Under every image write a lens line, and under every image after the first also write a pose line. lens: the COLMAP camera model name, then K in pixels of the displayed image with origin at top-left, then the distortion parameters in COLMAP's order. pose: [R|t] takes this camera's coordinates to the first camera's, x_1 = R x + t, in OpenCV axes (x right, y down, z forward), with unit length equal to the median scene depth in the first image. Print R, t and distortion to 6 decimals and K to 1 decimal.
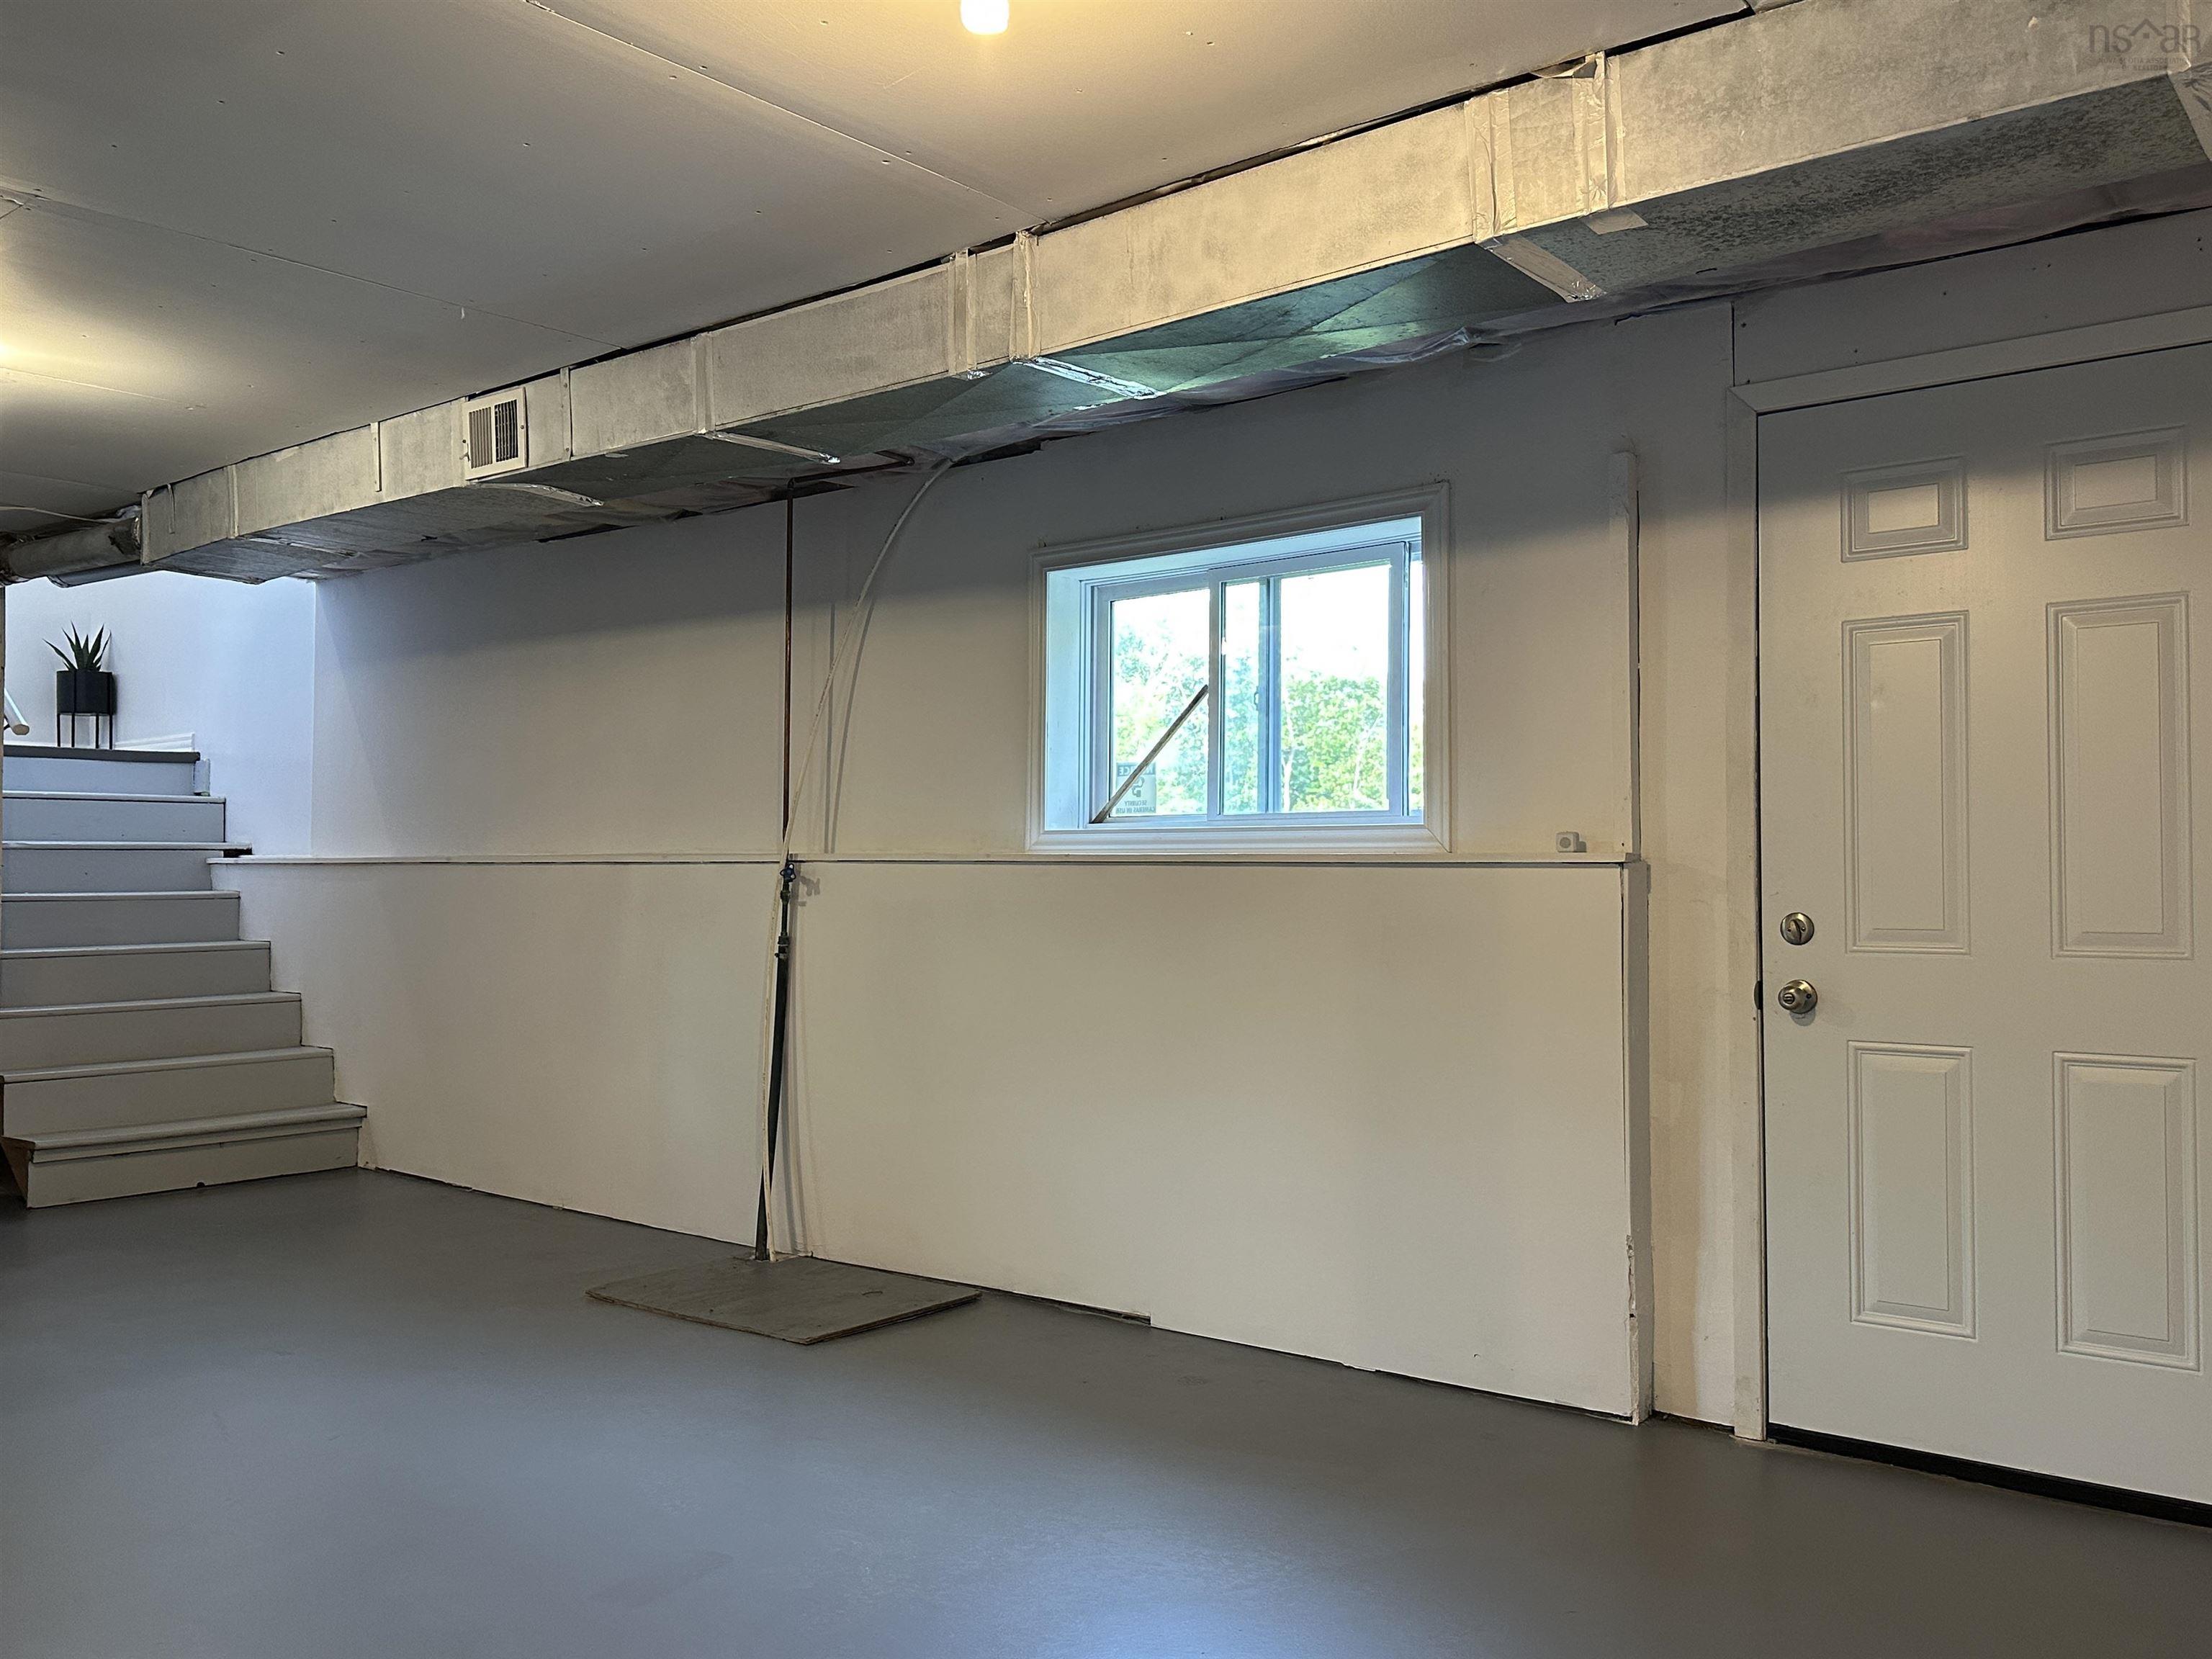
lens RADIAL K [[1767.6, 0, 1070.9], [0, 1767.6, 841.1], [0, 0, 1]] dist [0.151239, -0.277782]
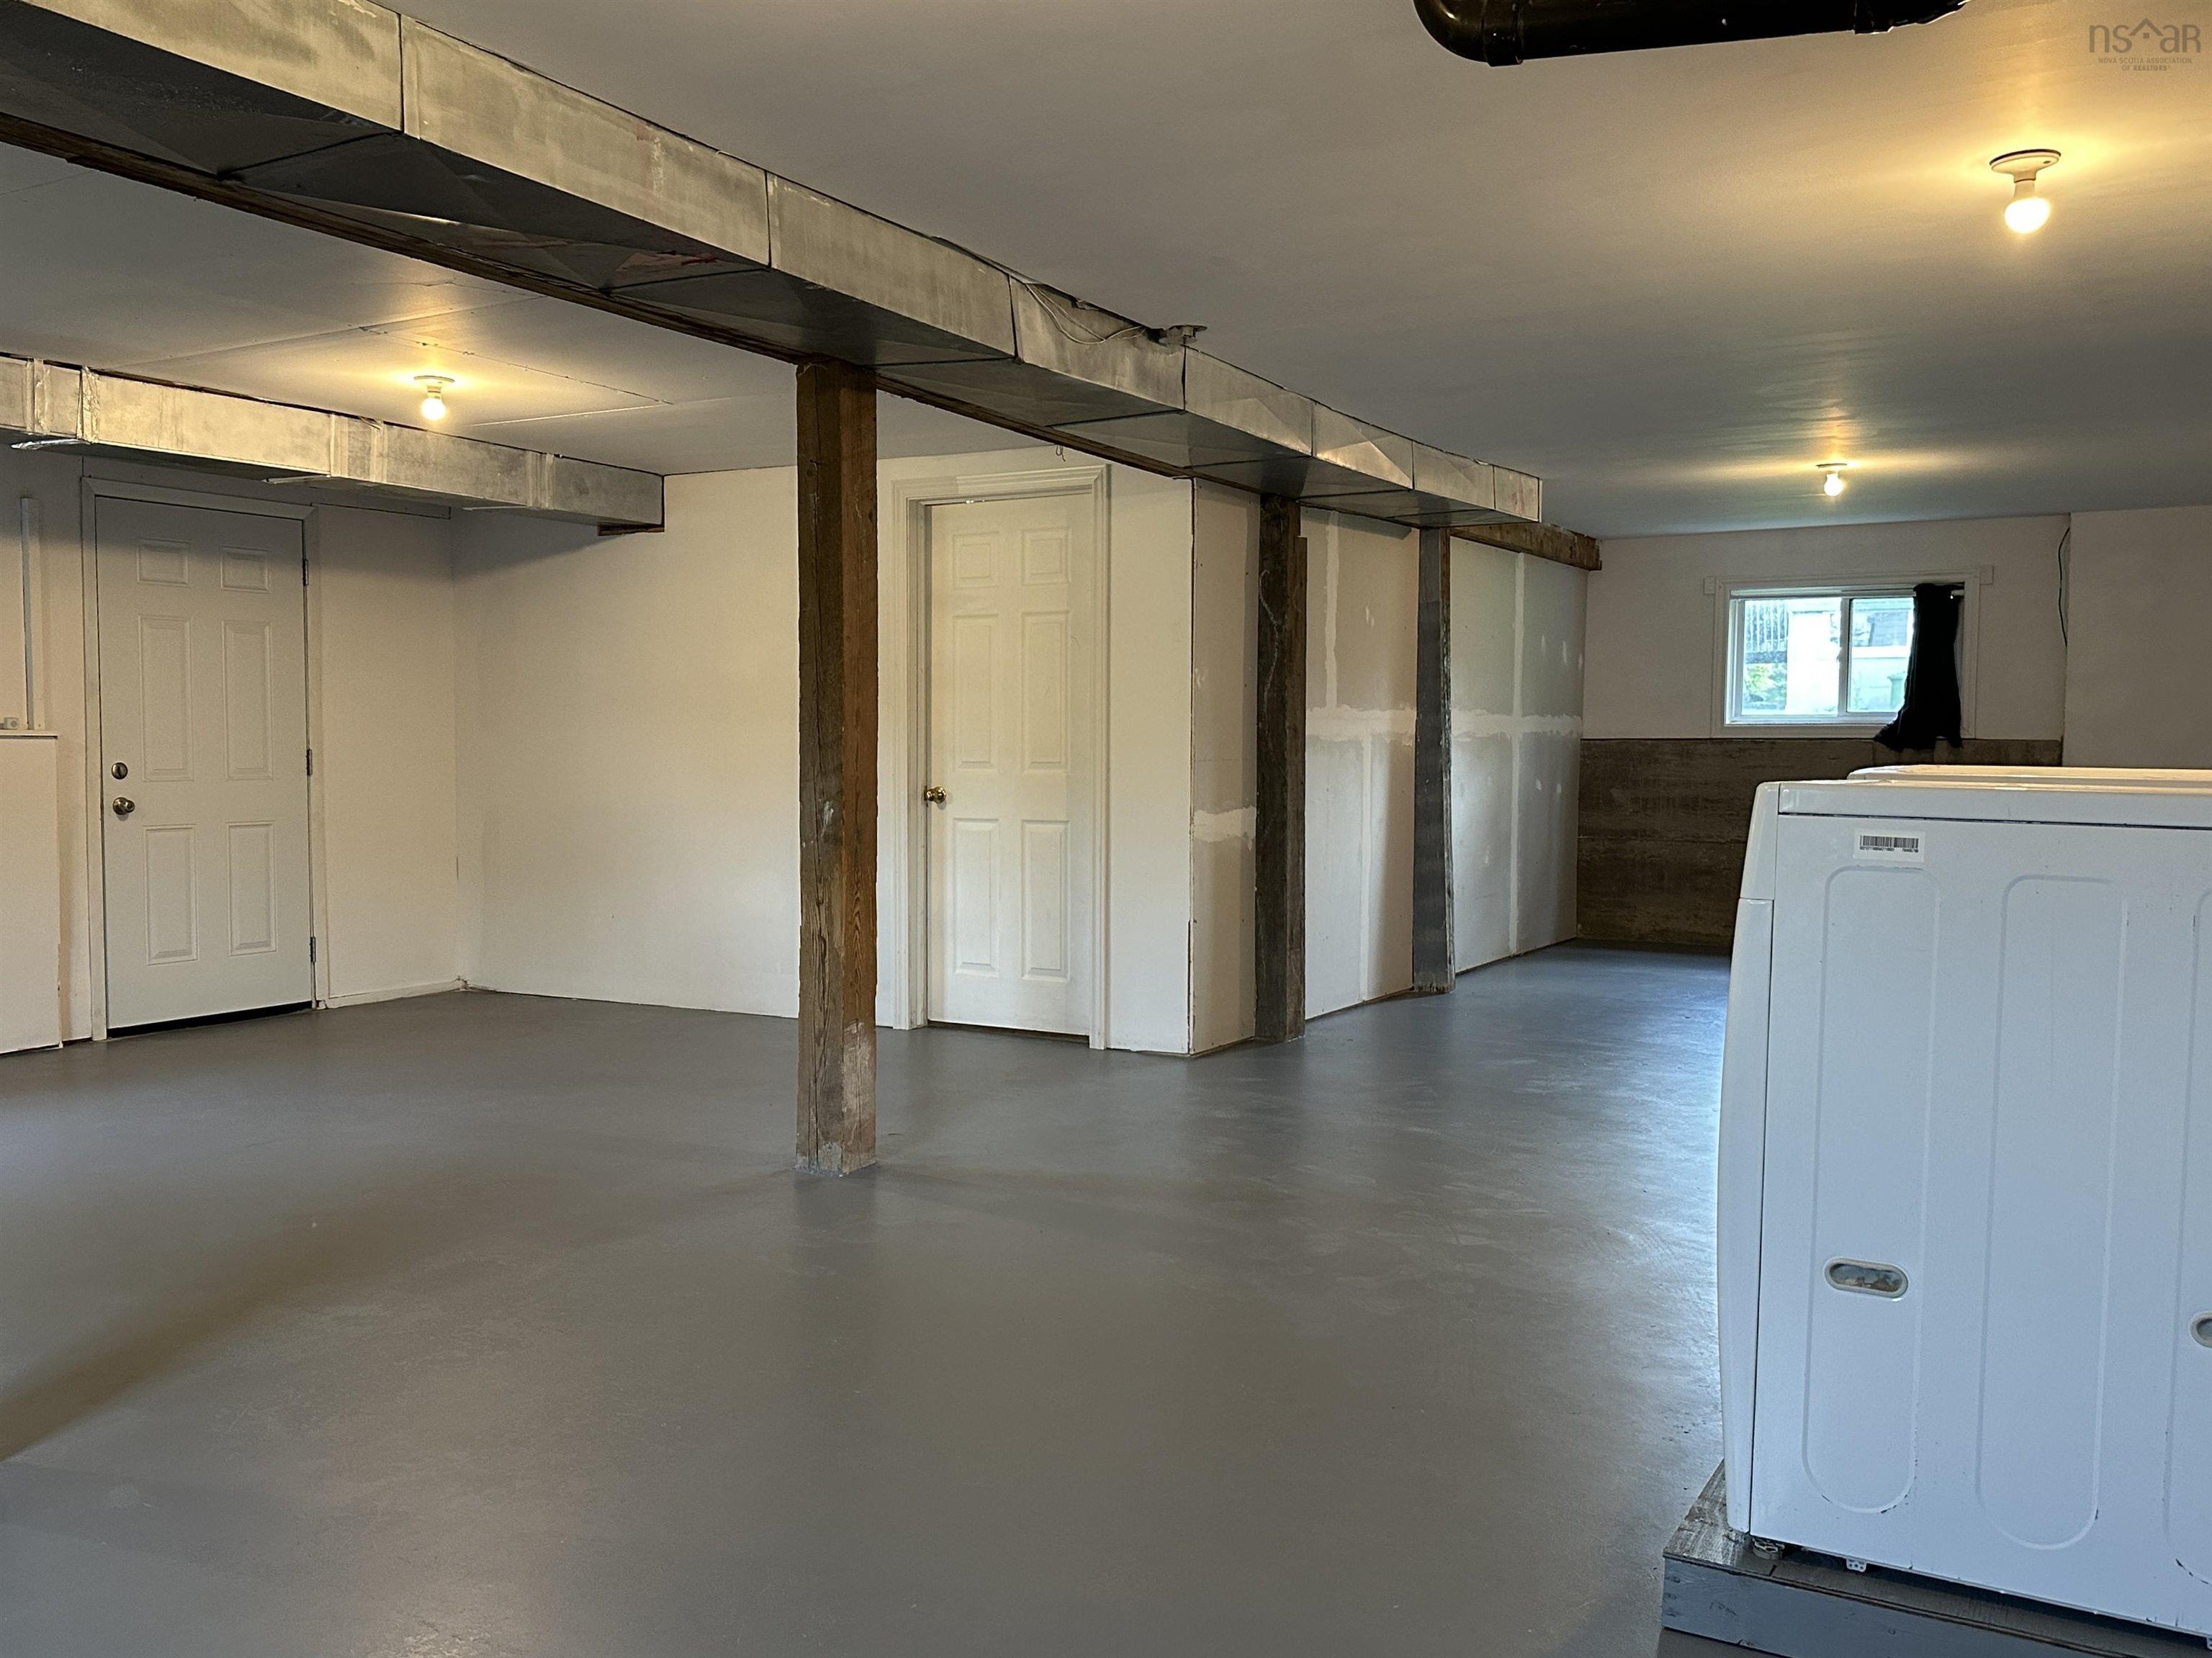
lens RADIAL K [[1767.5, 0, 1070.9], [0, 1767.5, 840.6], [0, 0, 1]] dist [0.151239, -0.277782]
pose [[-0.154474, -0.058185, 0.986282, -1.697682], [-0.026670, 0.998146, 0.054708, -0.009229], [-0.987637, -0.017853, -0.155739, 0.304171]]
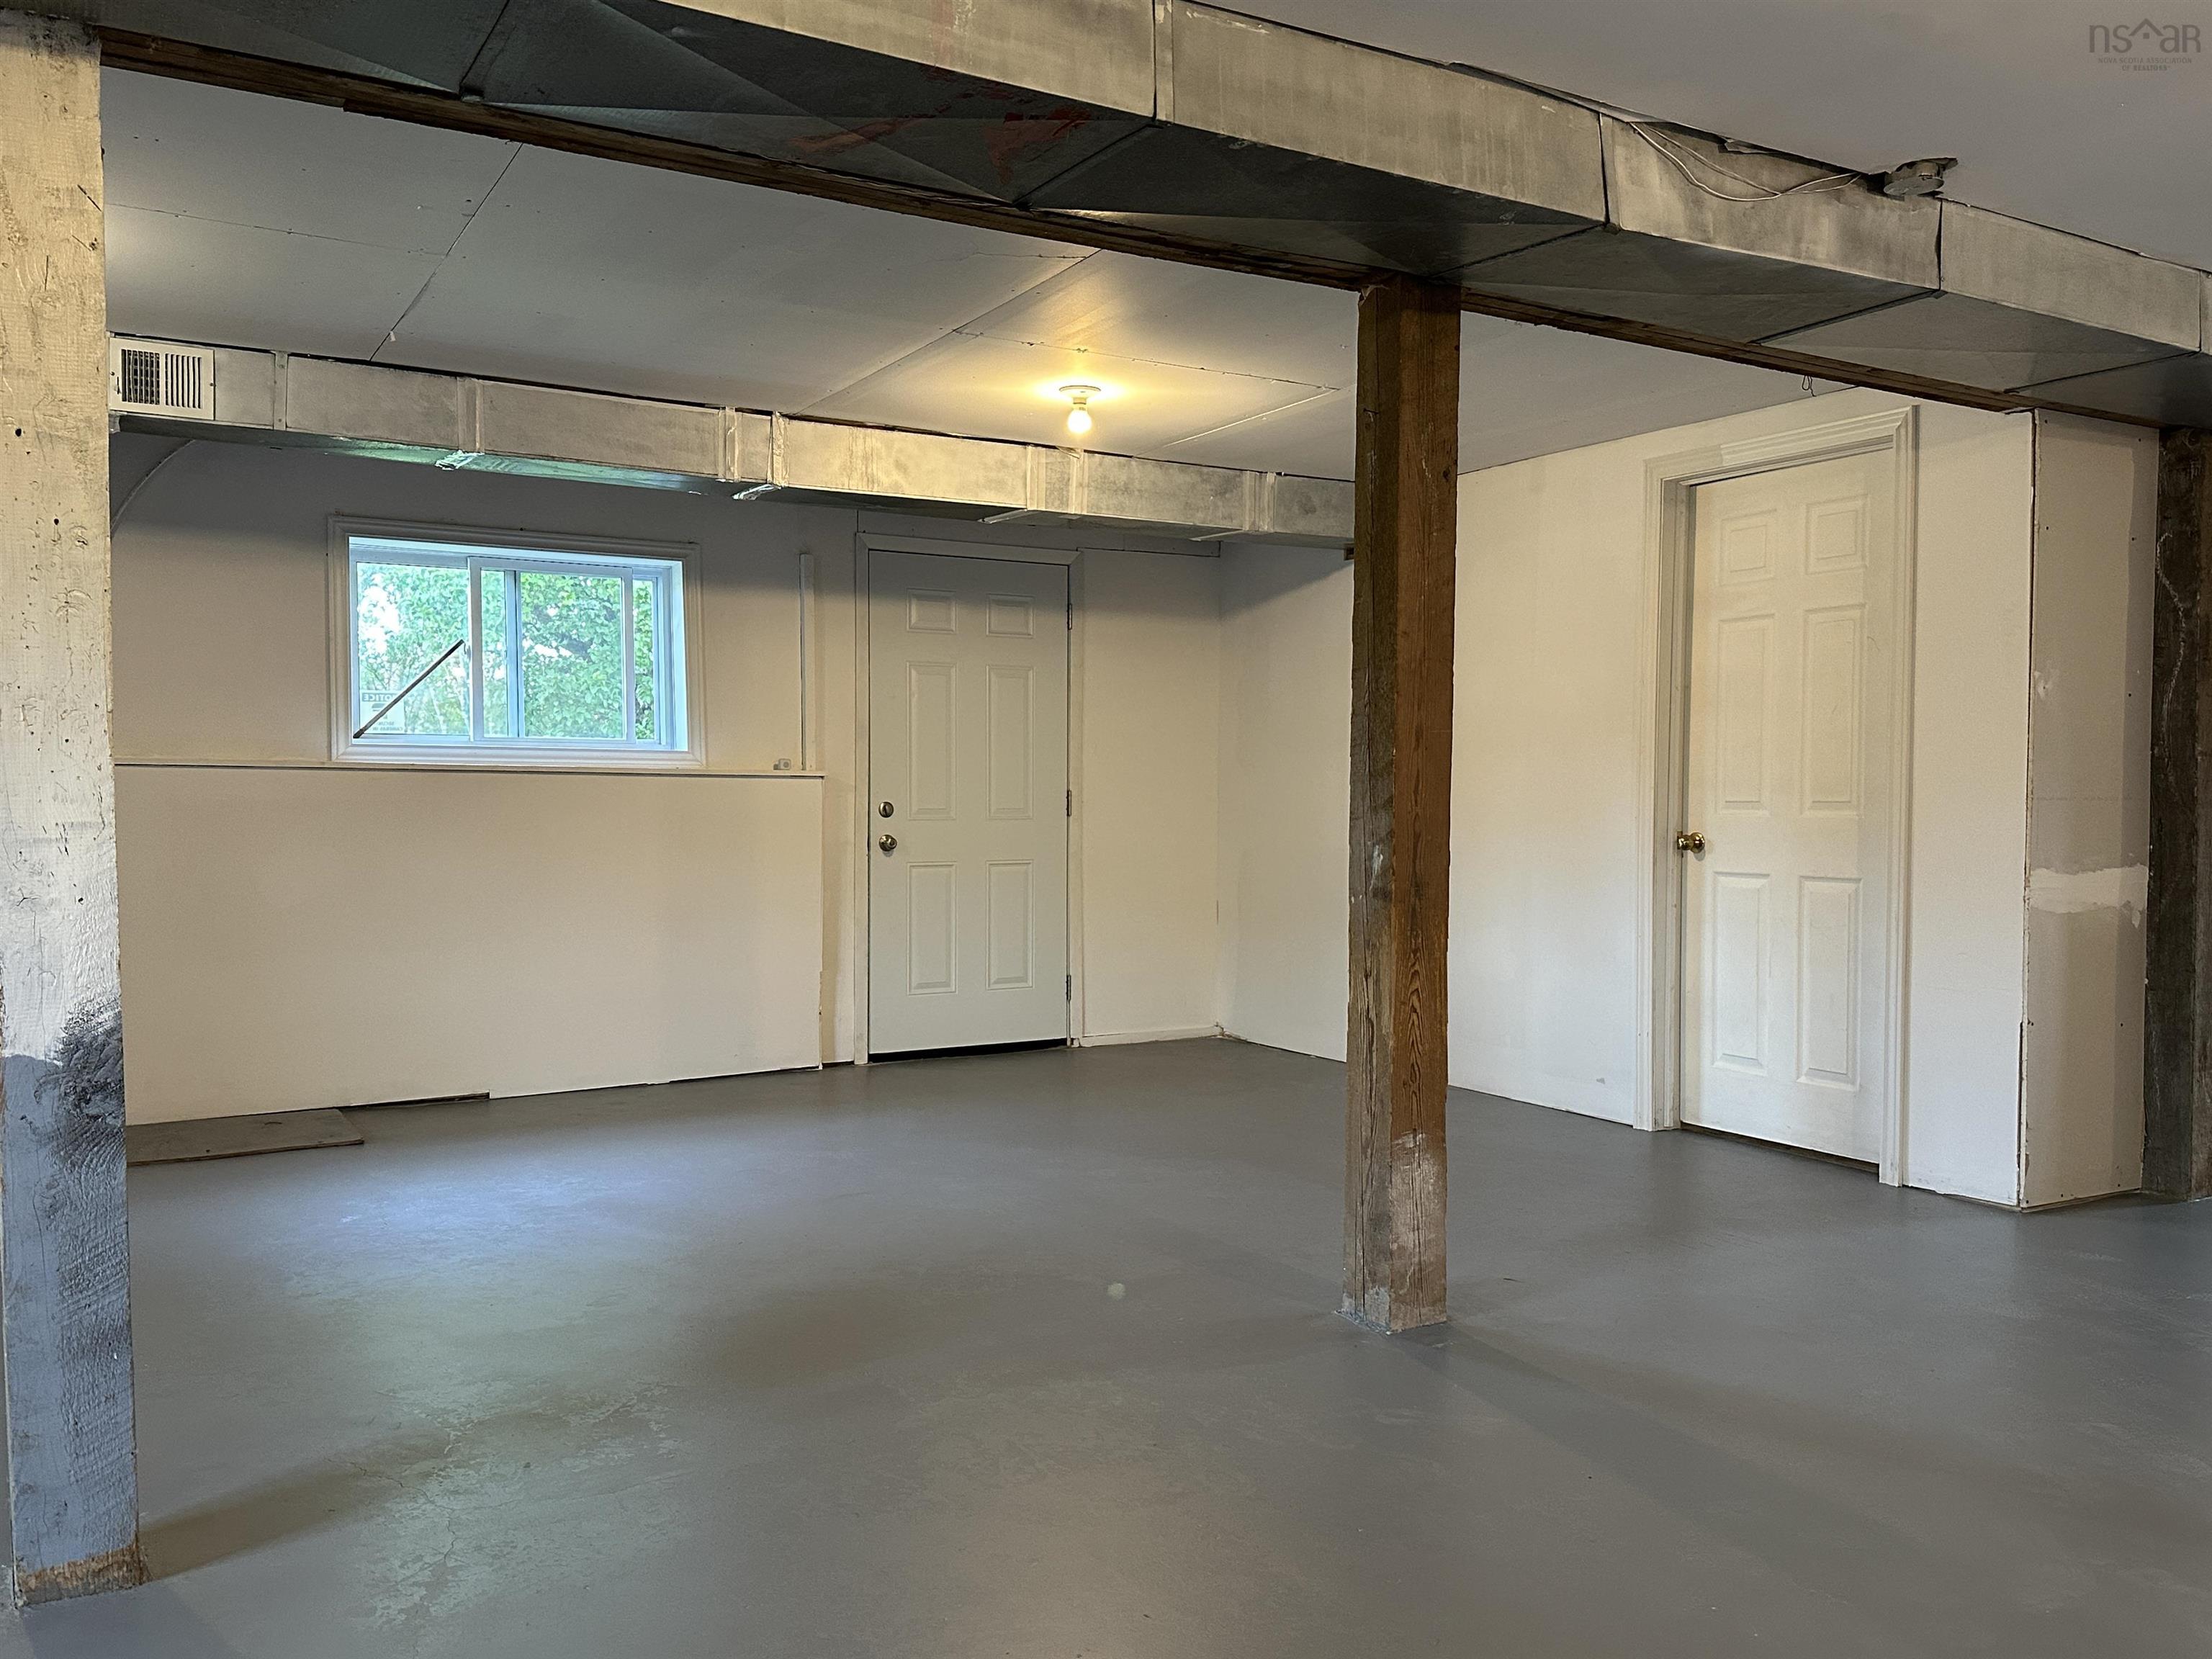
lens RADIAL K [[1724.3, 0, 1126.9], [0, 1724.3, 841.5], [0, 0, 1]] dist [0.140338, -0.252623]
pose [[0.345781, -0.030146, 0.937831, -1.365045], [-0.023897, 0.998877, 0.040919, -0.001001], [-0.938011, -0.036560, 0.344672, 0.074981]]
